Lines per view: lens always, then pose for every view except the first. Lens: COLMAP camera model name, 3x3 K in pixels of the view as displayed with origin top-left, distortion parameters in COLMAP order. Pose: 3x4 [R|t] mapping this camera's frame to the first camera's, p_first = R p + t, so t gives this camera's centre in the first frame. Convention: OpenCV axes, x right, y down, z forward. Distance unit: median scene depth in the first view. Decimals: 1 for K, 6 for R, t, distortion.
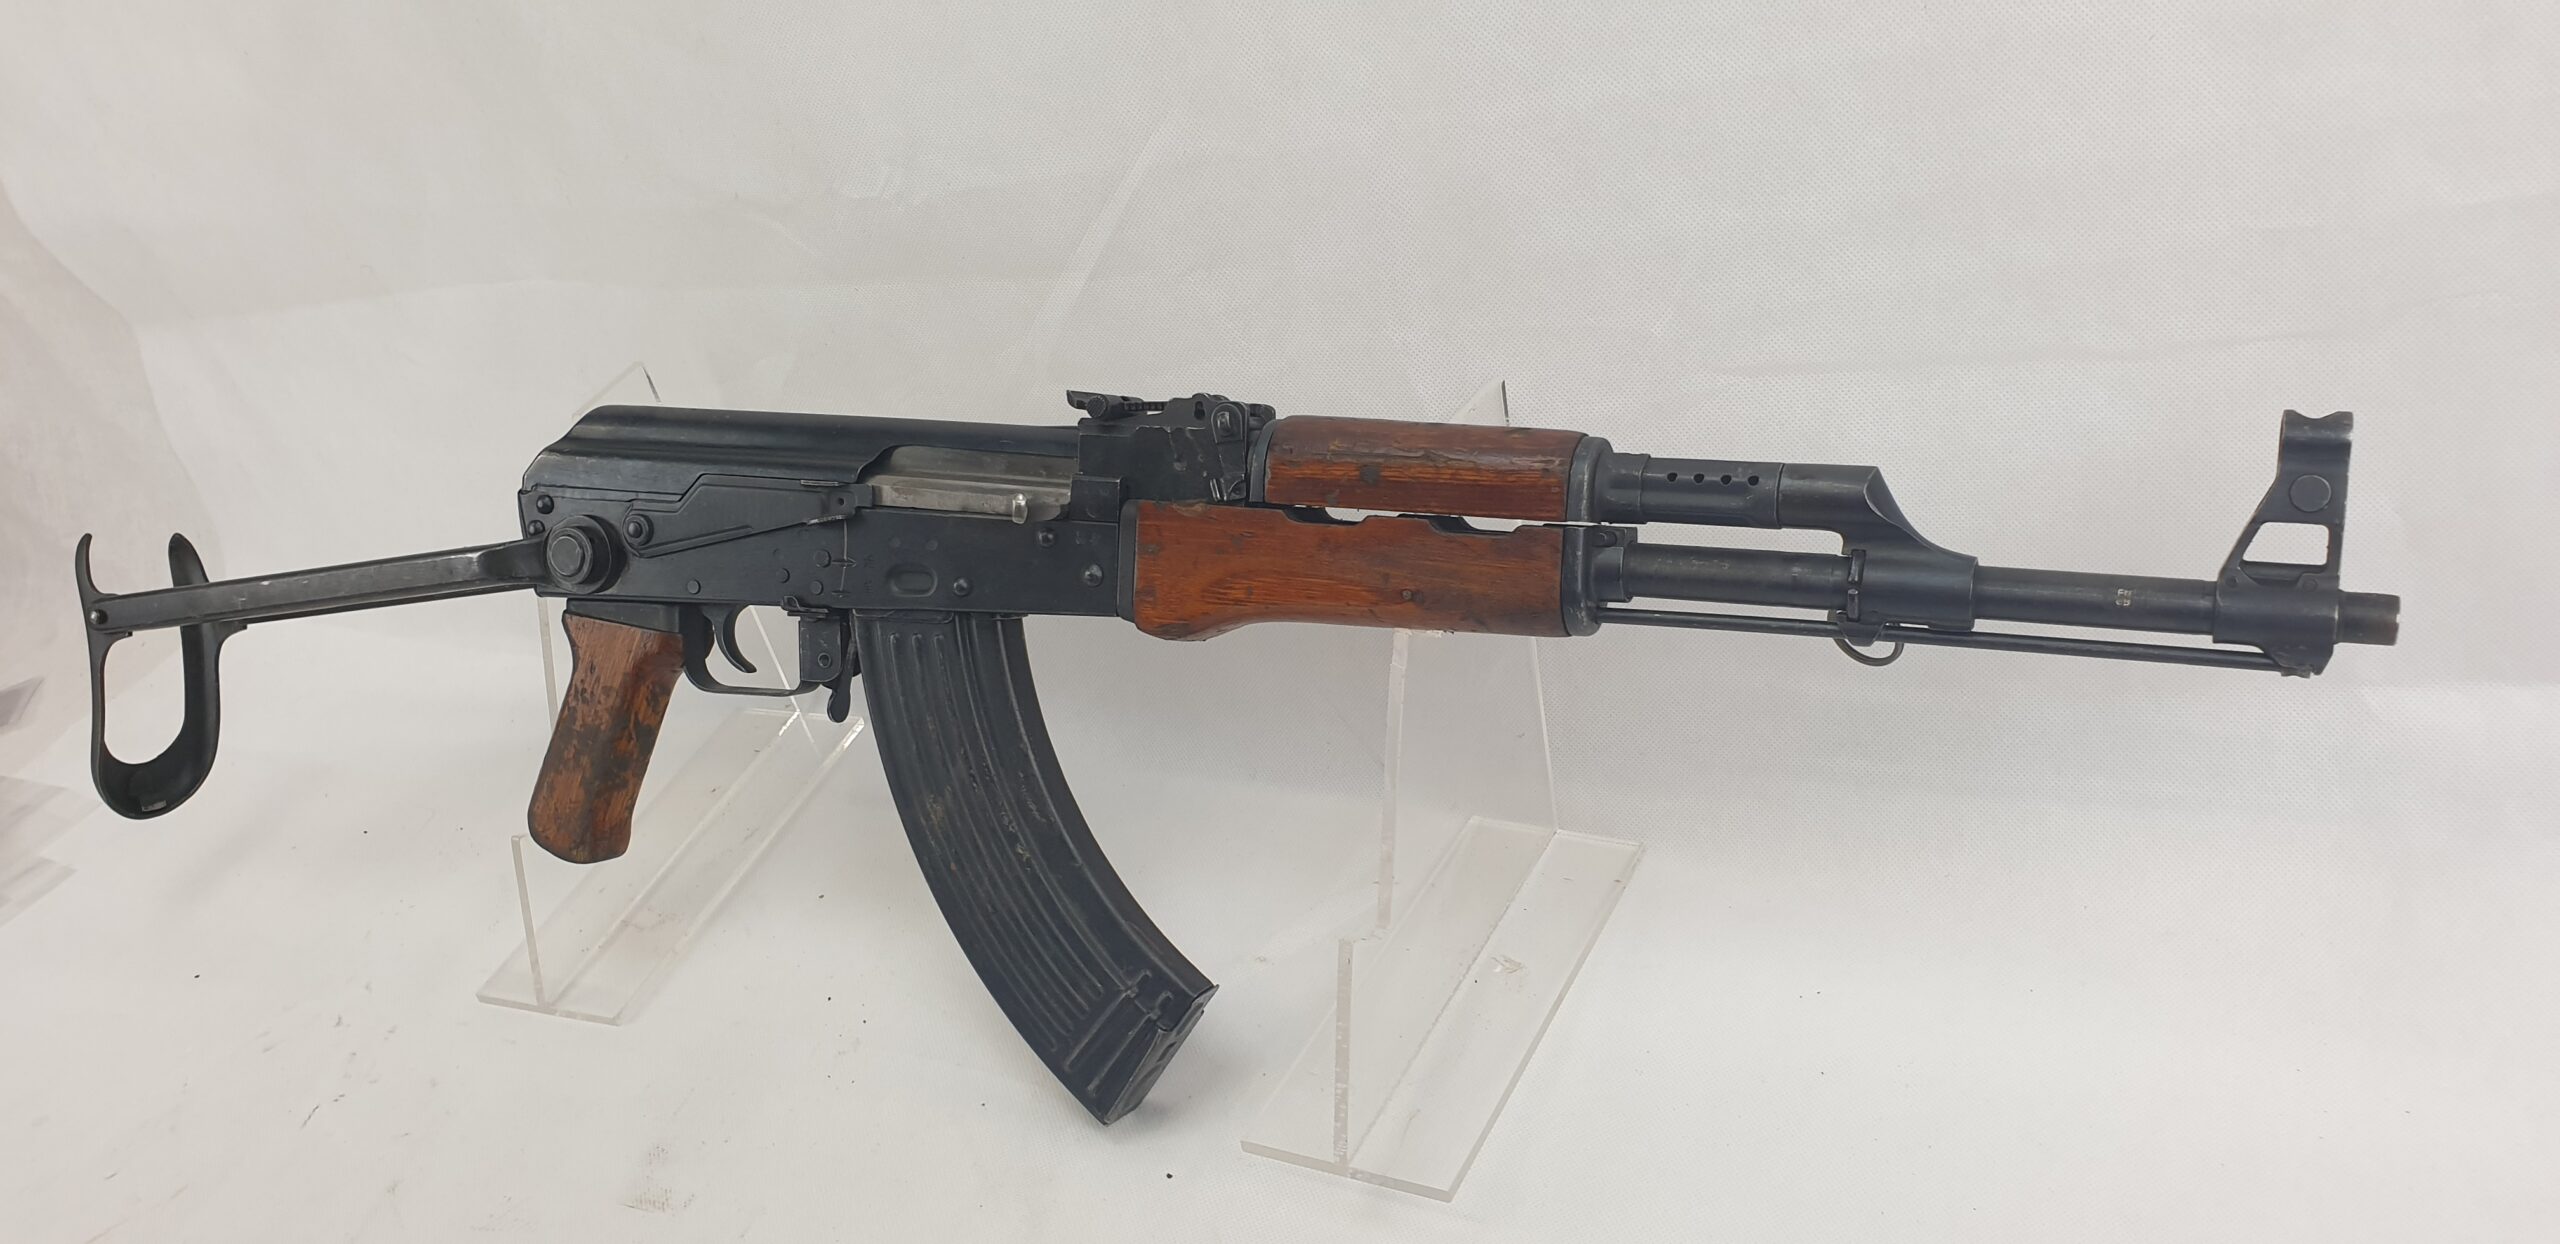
lens RADIAL K [[1964.3, 0, 1324.5], [0, 1964.3, 617.4], [0, 0, 1]] dist [0.088246, -0.238286]
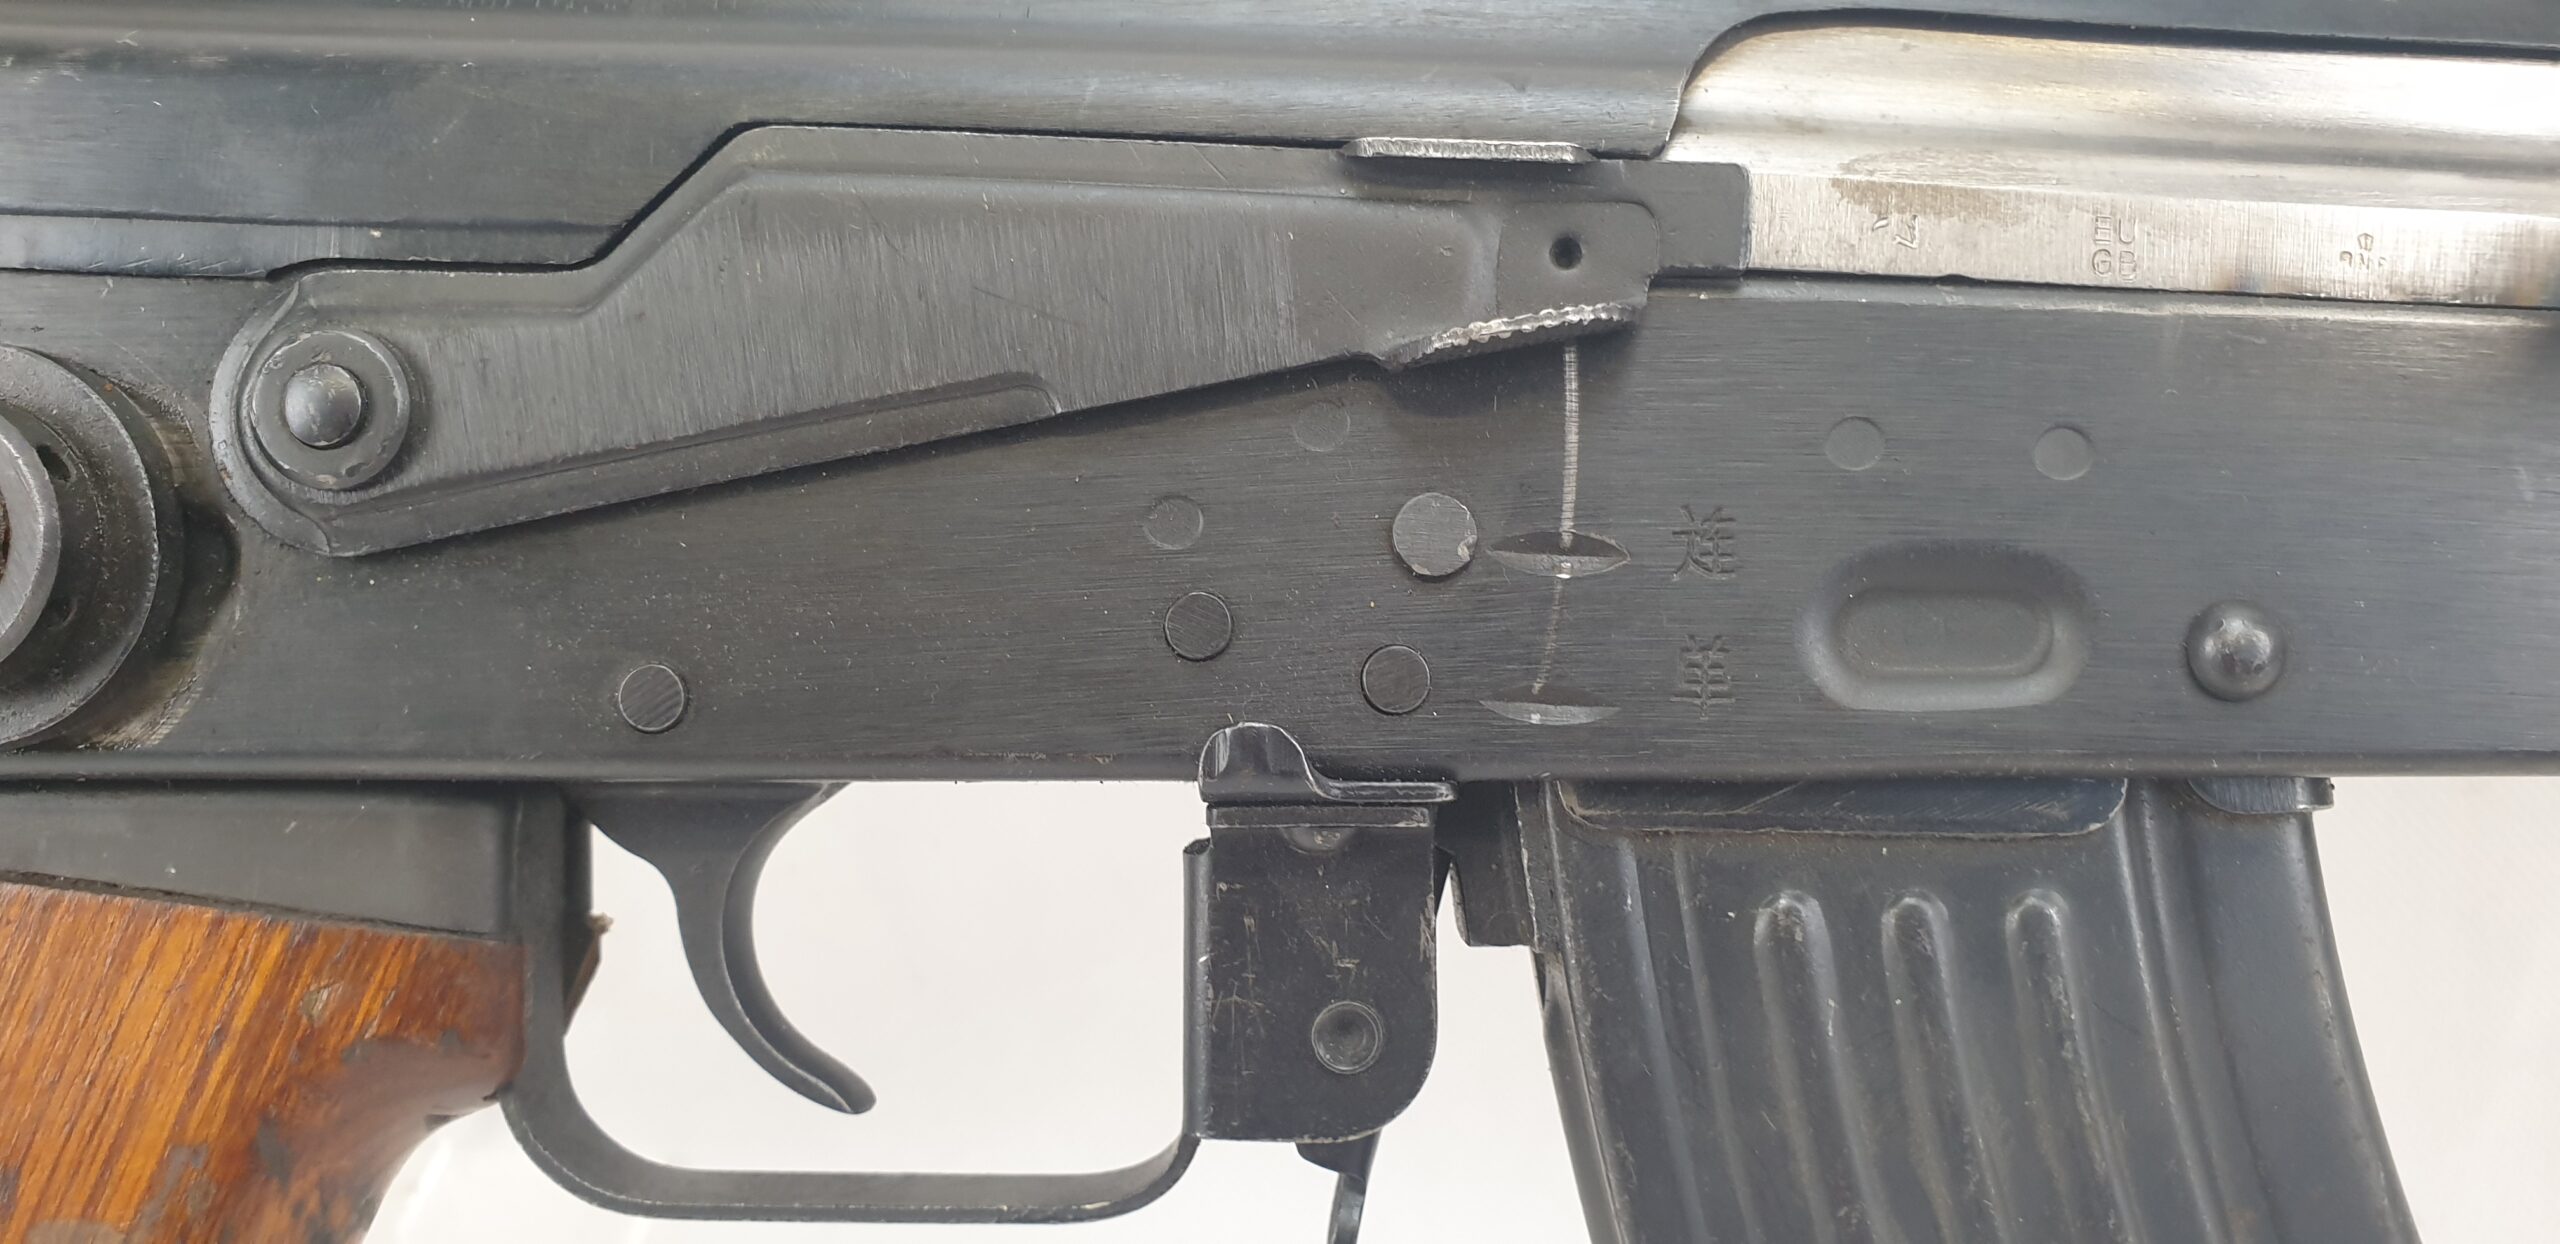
lens RADIAL K [[2043.5, 0, 1355.2], [0, 2043.5, 617.6], [0, 0, 1]] dist [-0.021041, 0.011084]
pose [[0.933145, 0.011683, 0.359311, -0.368538], [0.033336, 0.992353, -0.118842, 0.003711], [-0.357952, 0.122875, 0.925620, 0.883935]]
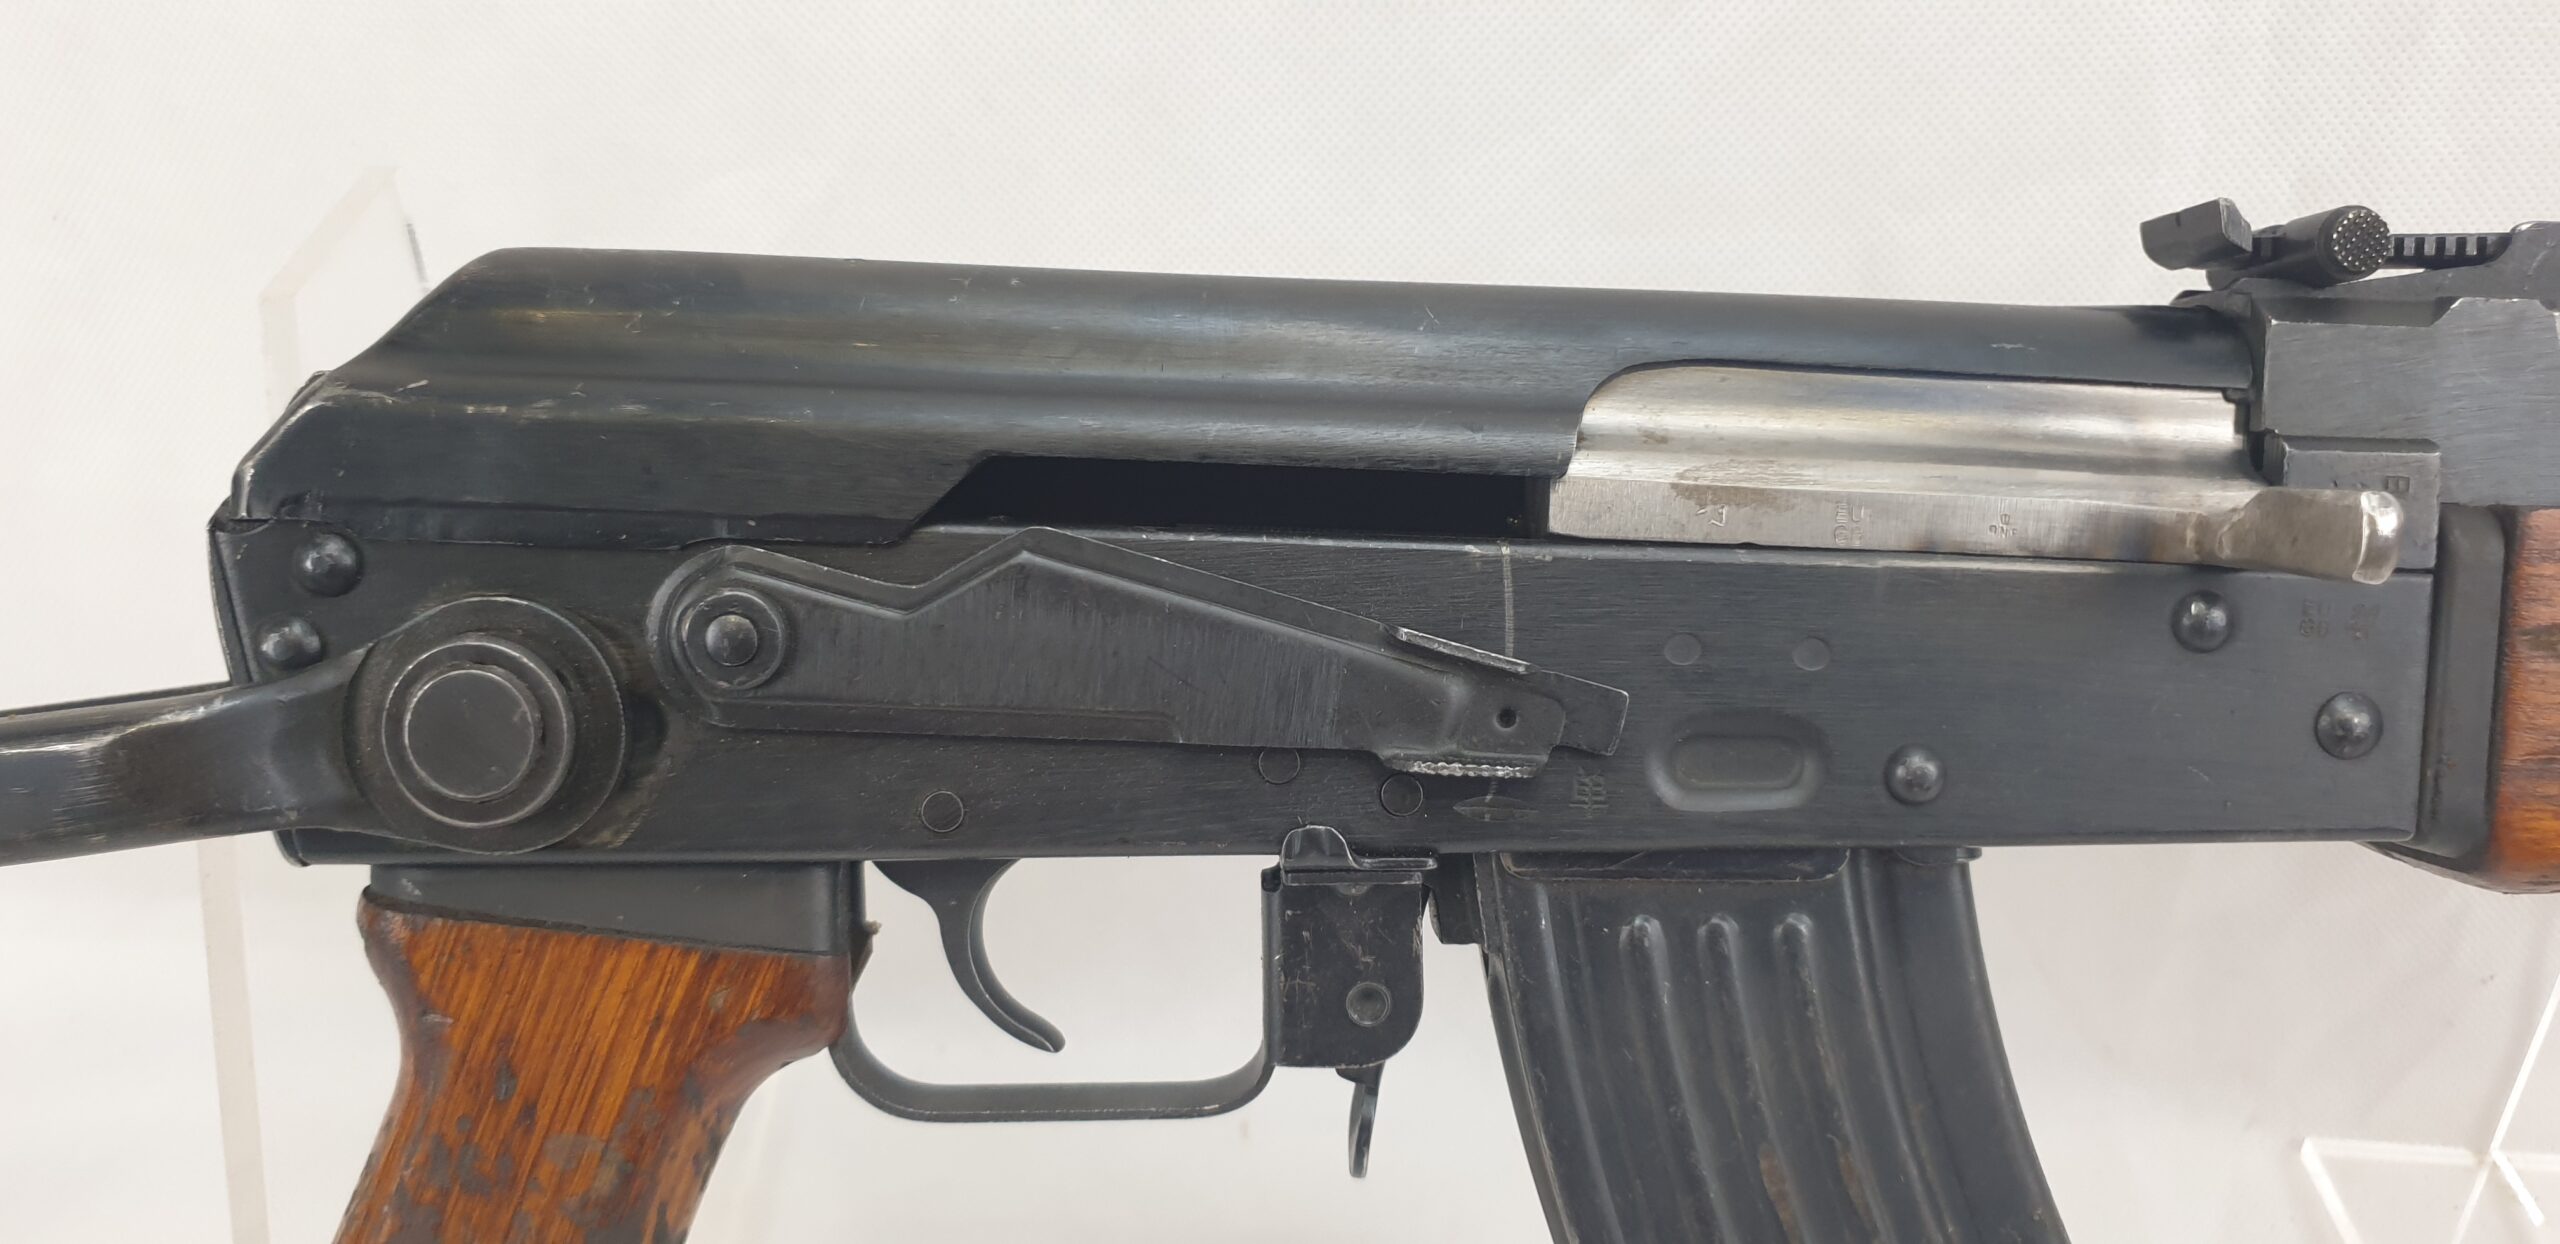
lens RADIAL K [[1964.3, 0, 1324.5], [0, 1964.3, 617.4], [0, 0, 1]] dist [0.088246, -0.238286]
pose [[0.921221, -0.036774, 0.387297, -0.432136], [0.044258, 0.998966, -0.010419, -0.045553], [-0.386513, 0.026740, 0.921896, 0.769413]]
